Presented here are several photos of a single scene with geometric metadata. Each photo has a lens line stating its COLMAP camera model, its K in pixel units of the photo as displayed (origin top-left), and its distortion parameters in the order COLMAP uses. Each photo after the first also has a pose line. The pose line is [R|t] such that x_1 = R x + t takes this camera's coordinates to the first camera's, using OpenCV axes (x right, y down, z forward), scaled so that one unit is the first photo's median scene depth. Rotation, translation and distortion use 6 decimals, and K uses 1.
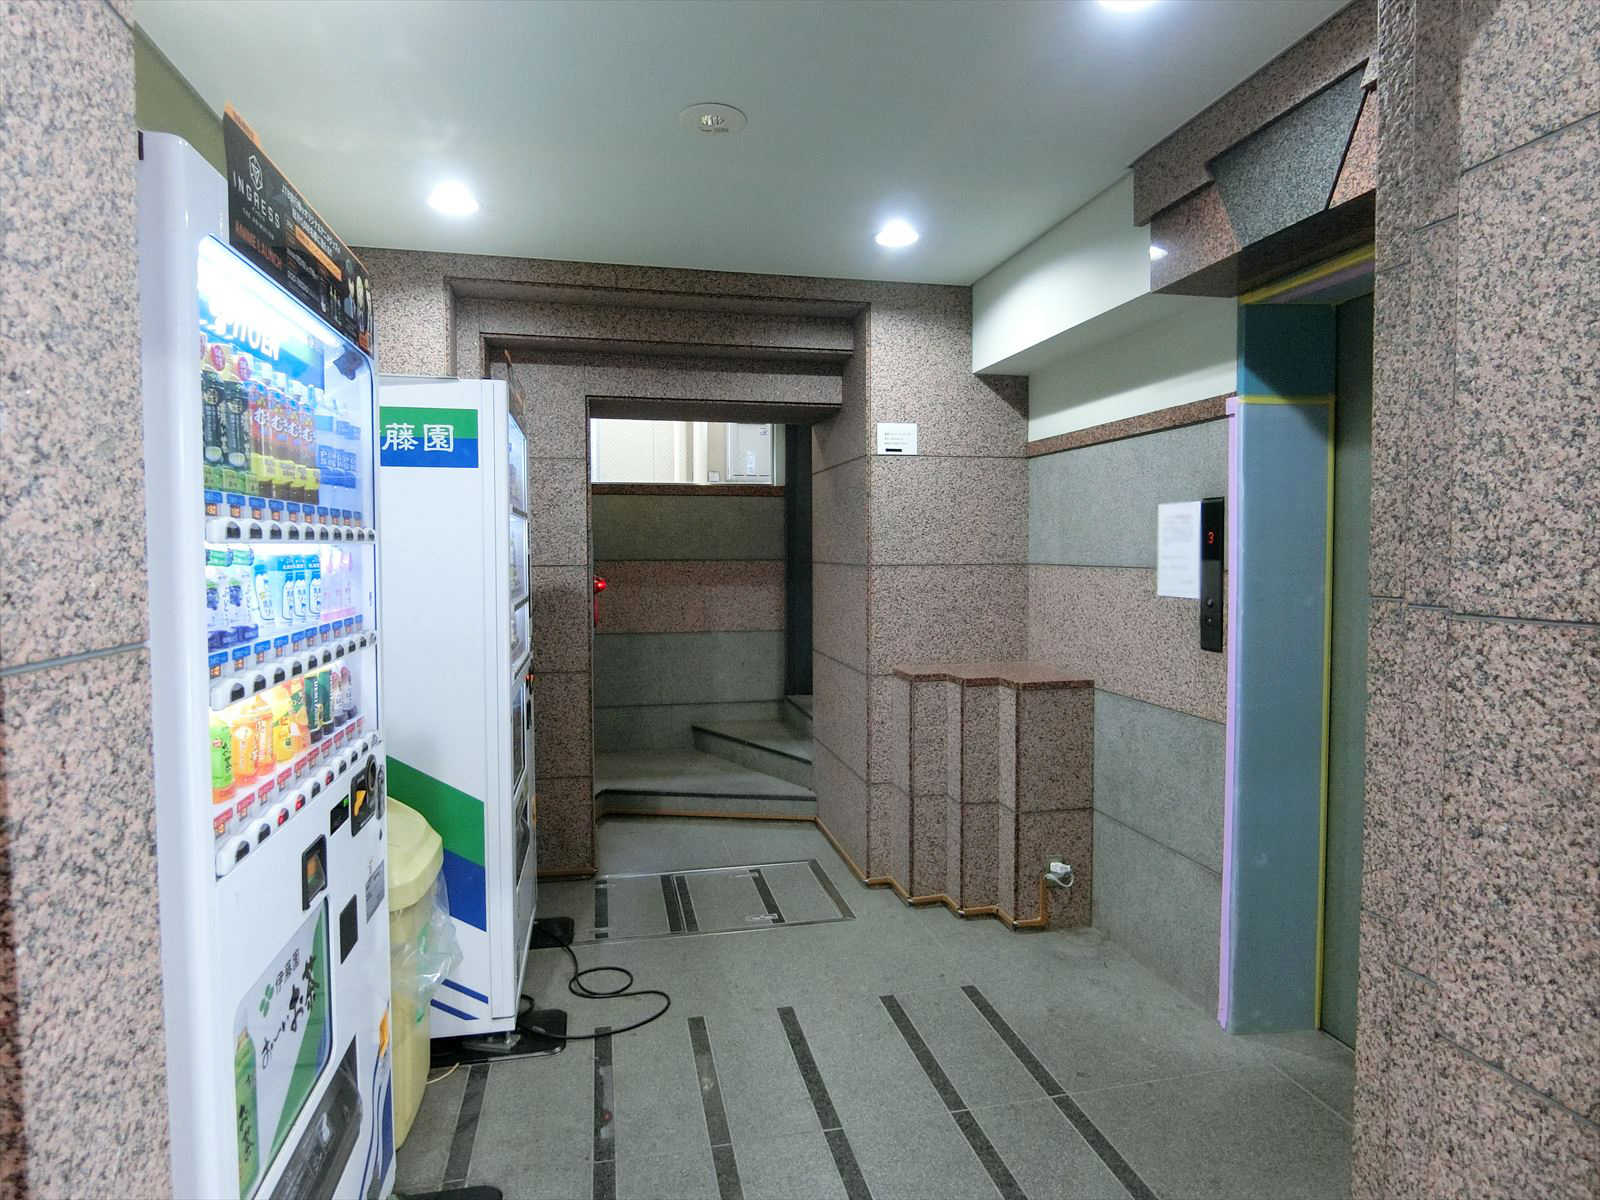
lens RADIAL K [[905.6, 0, 803.5], [0, 905.6, 604.7], [0, 0, 1]] dist [-0.015429, 0.002008]
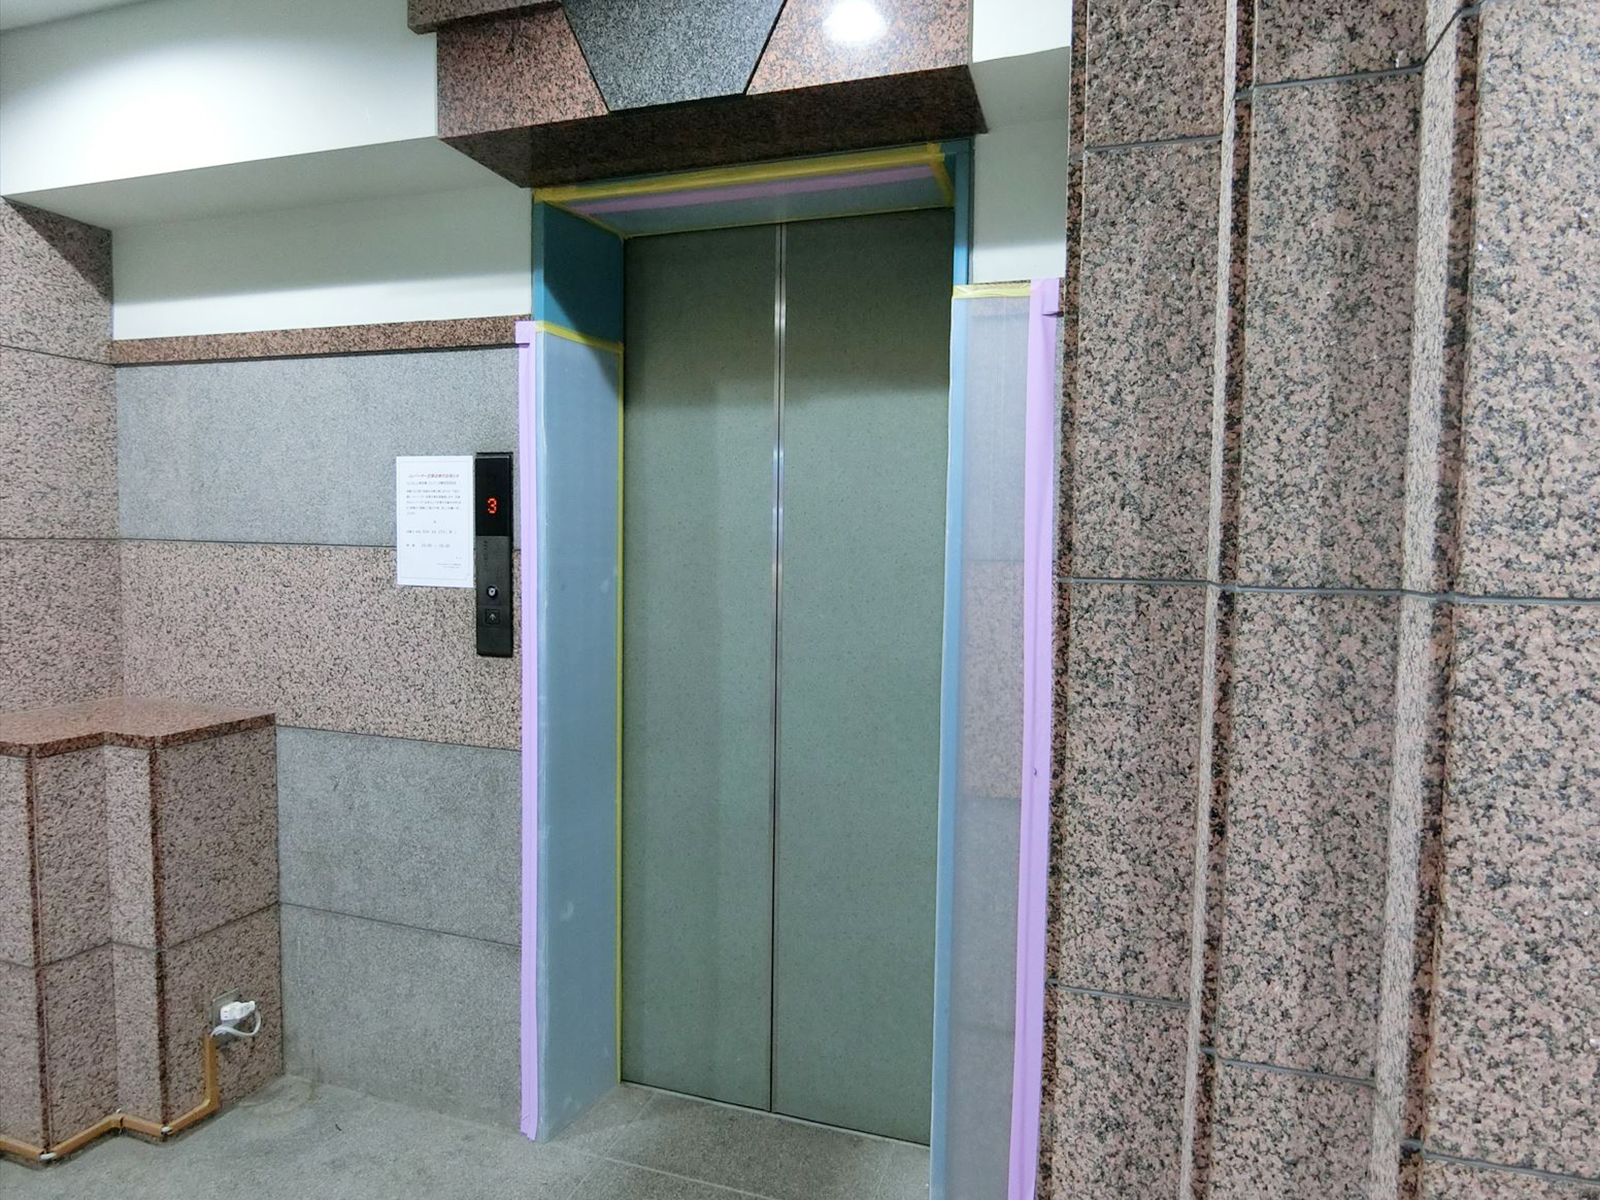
lens RADIAL K [[905.6, 0, 803.5], [0, 905.6, 604.7], [0, 0, 1]] dist [-0.015429, 0.002008]
pose [[0.500286, -0.038086, 0.865022, -0.086367], [0.026779, 0.999235, 0.028507, -0.008574], [-0.865446, 0.008903, 0.500923, 0.490278]]
